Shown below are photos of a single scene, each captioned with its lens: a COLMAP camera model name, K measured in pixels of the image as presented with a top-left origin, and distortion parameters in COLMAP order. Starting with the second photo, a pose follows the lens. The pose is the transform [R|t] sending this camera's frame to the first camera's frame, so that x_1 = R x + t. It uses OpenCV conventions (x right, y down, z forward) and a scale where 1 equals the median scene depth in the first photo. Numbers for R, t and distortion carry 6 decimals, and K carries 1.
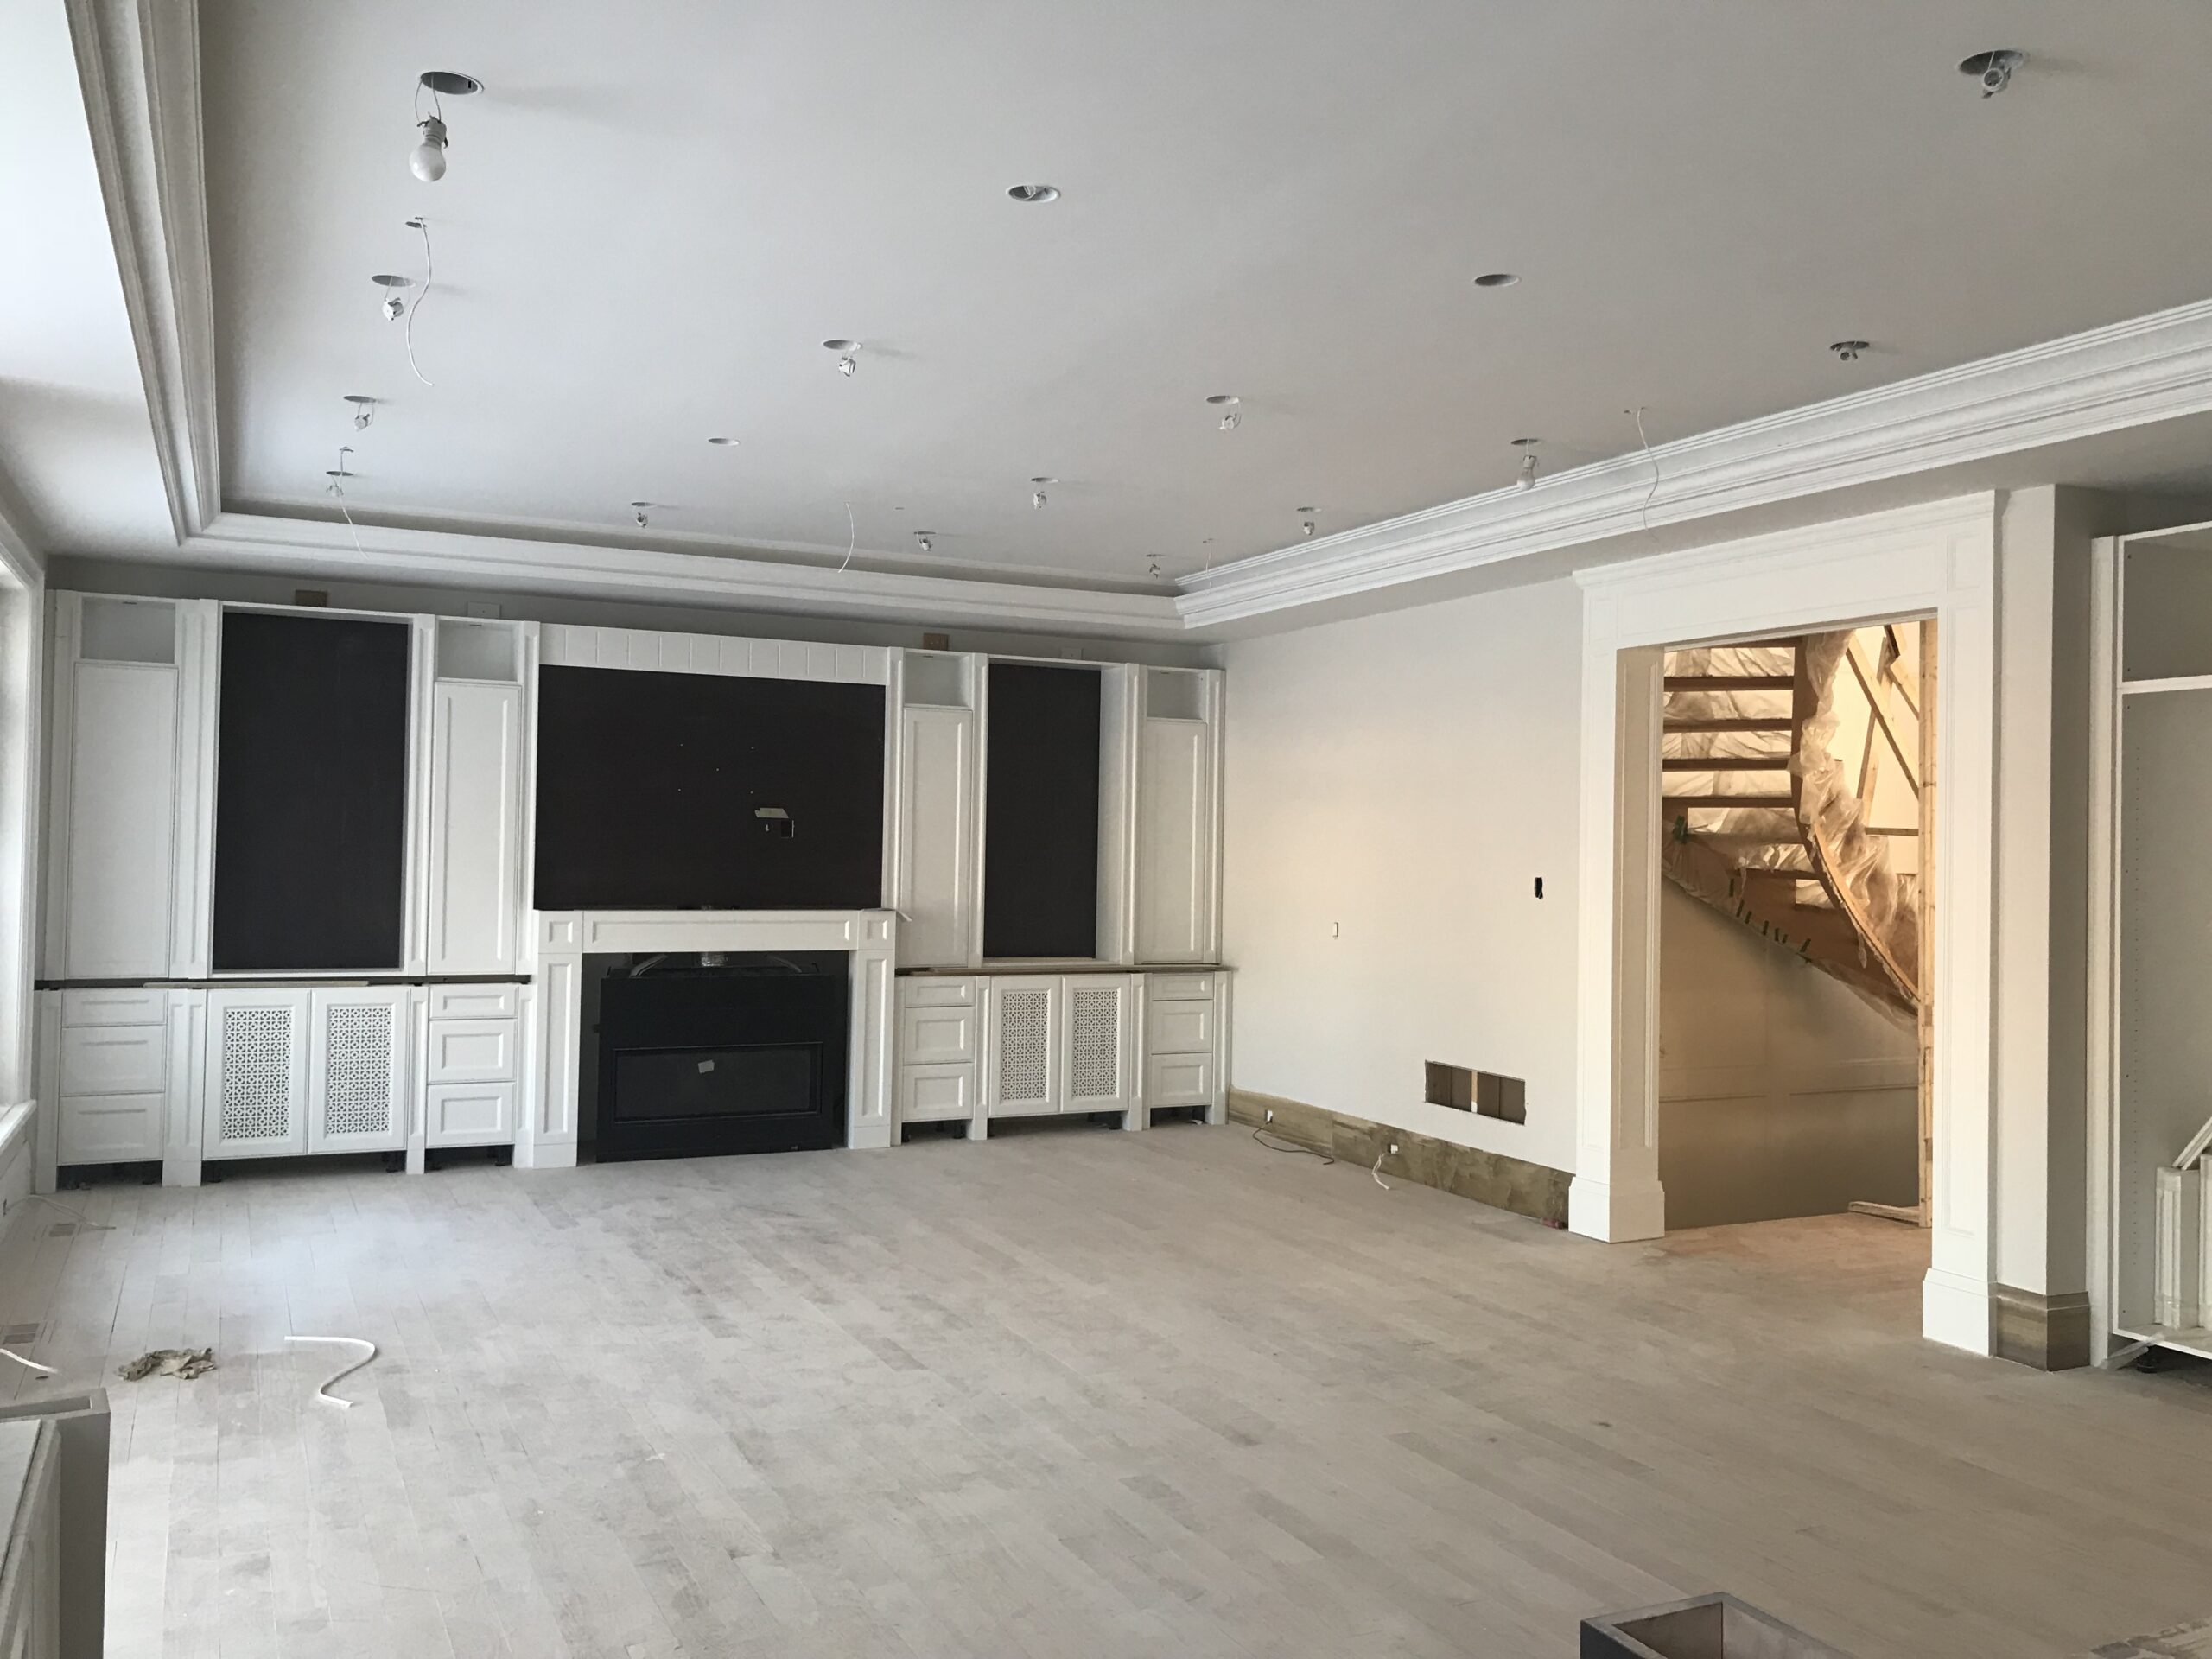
lens RADIAL K [[1852.9, 0, 1094.6], [0, 1852.9, 814.0], [0, 0, 1]] dist [0.074953, -0.151272]
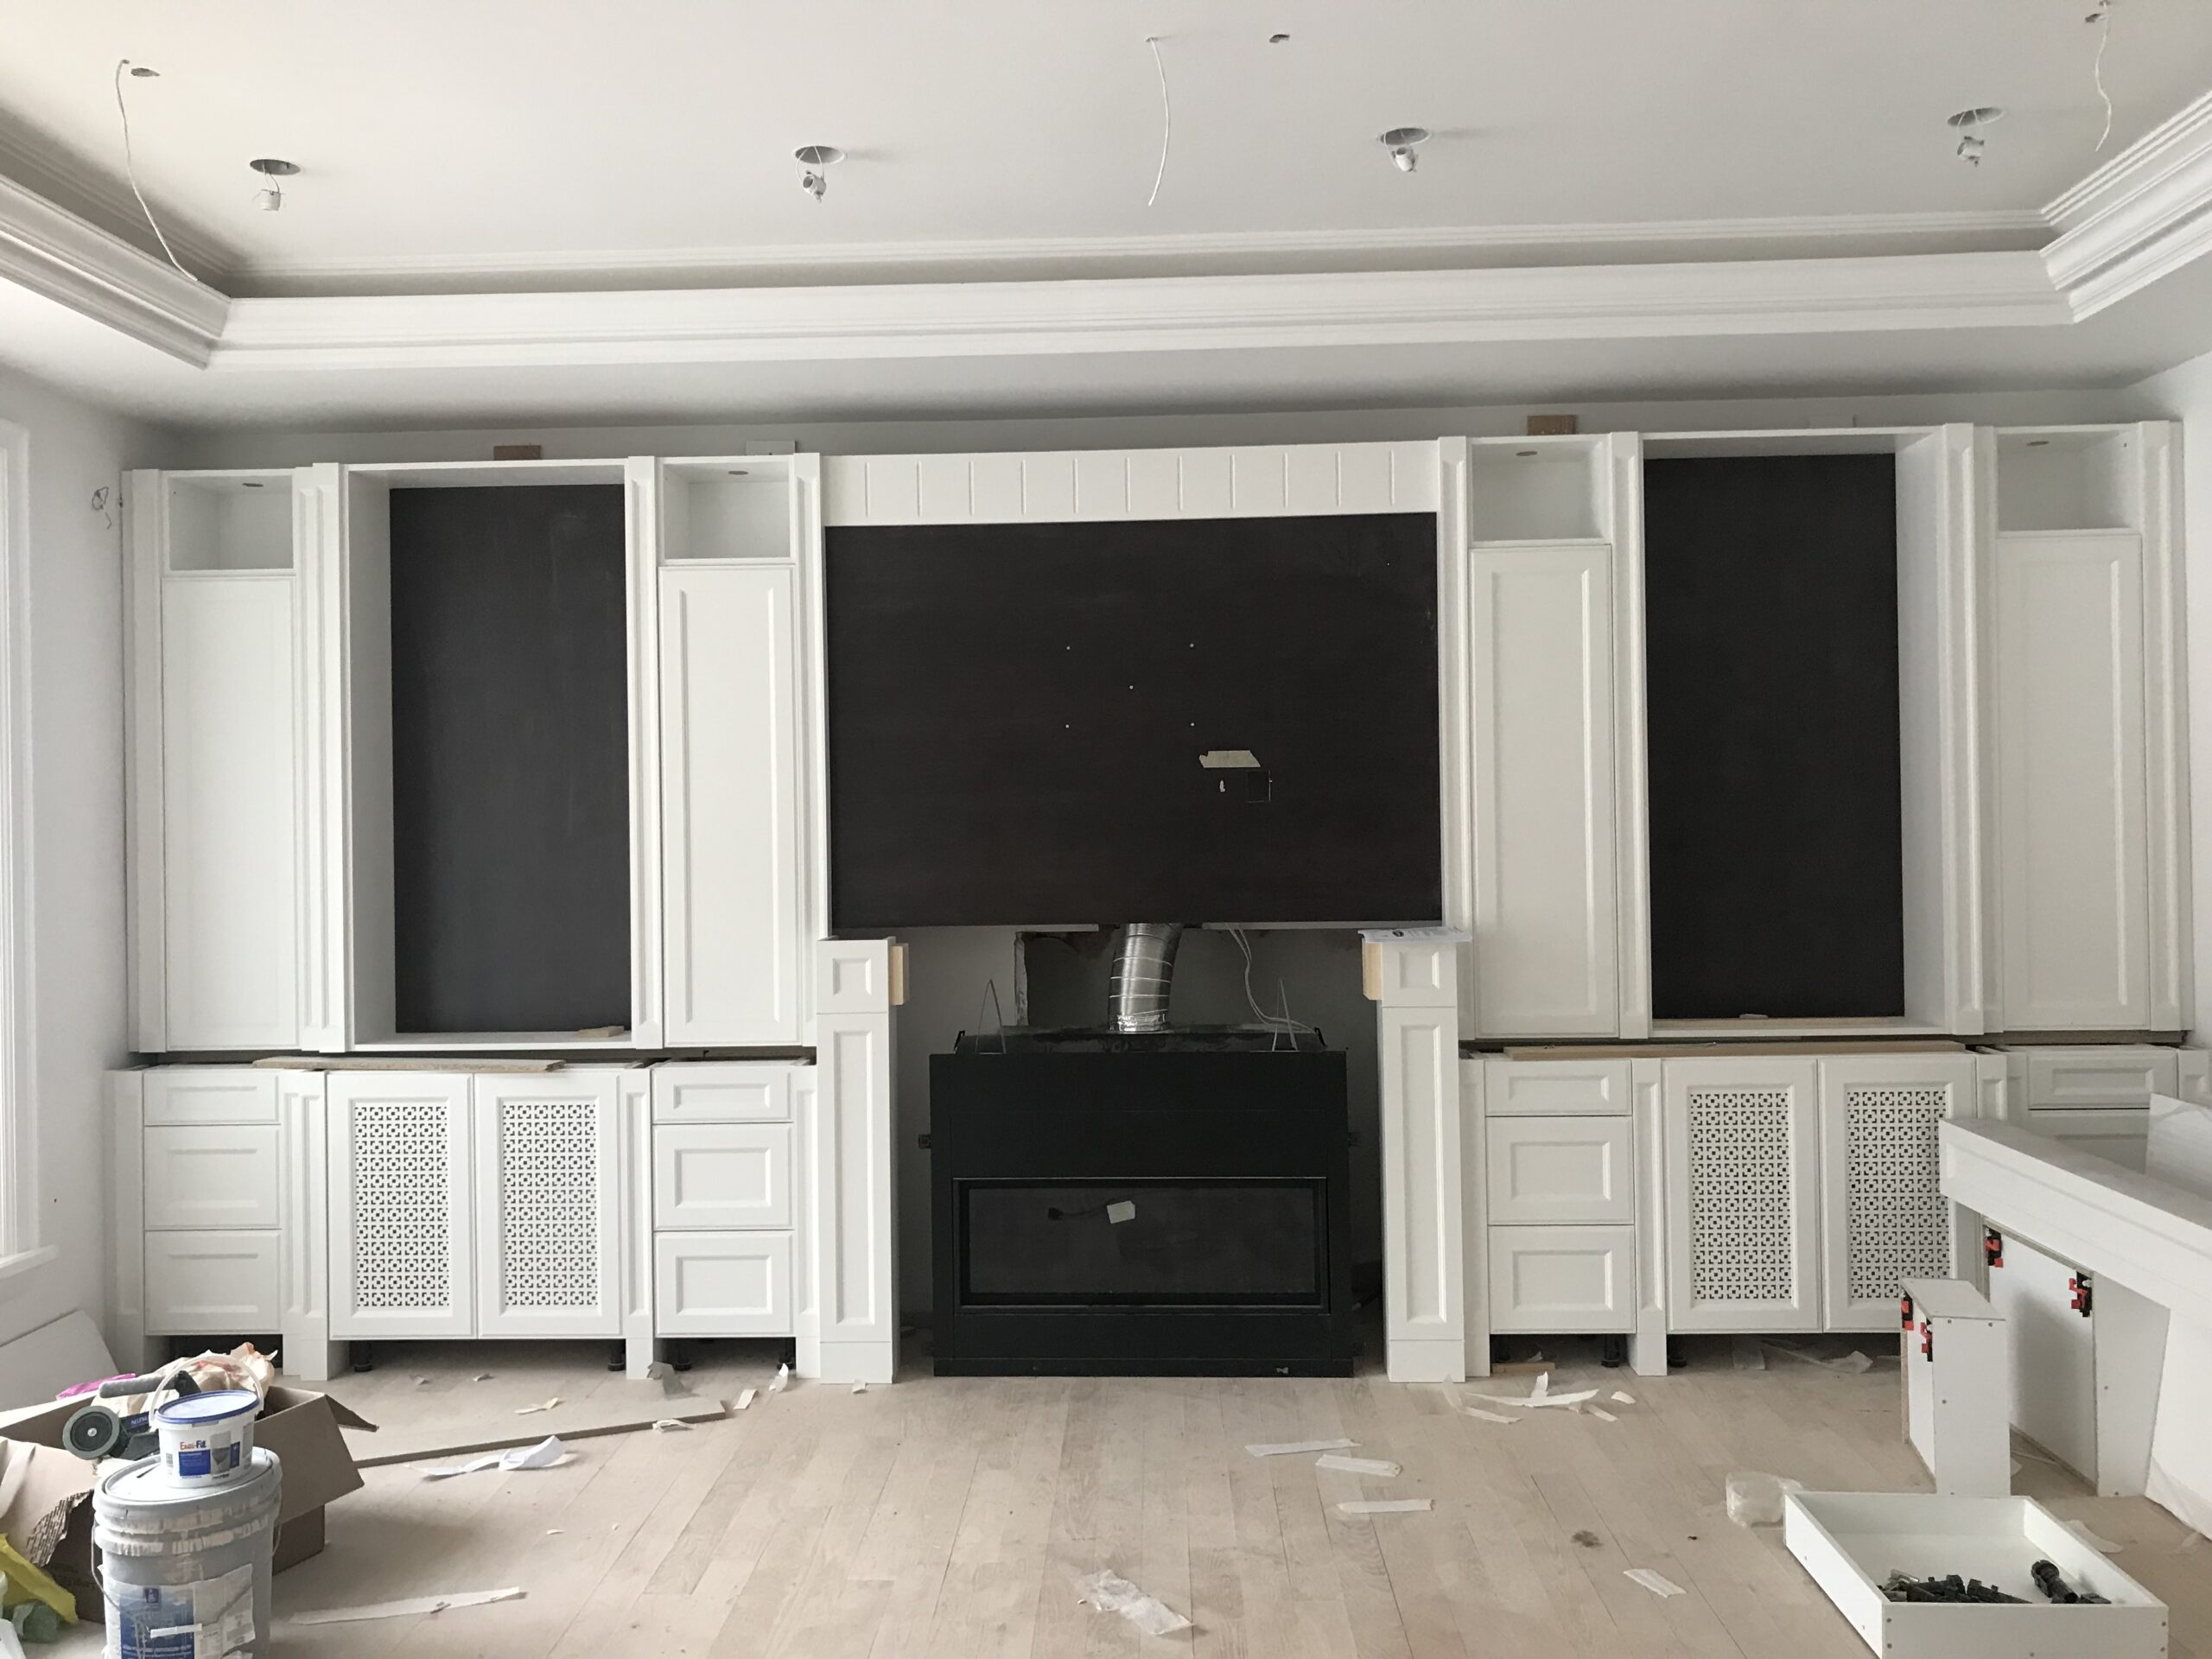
lens RADIAL K [[1852.9, 0, 1094.6], [0, 1852.9, 814.0], [0, 0, 1]] dist [0.074953, -0.151272]
pose [[0.885326, -0.032404, -0.463840, 0.050586], [0.039957, 0.999181, 0.006461, 0.011500], [0.463251, -0.024254, 0.885895, 0.514932]]
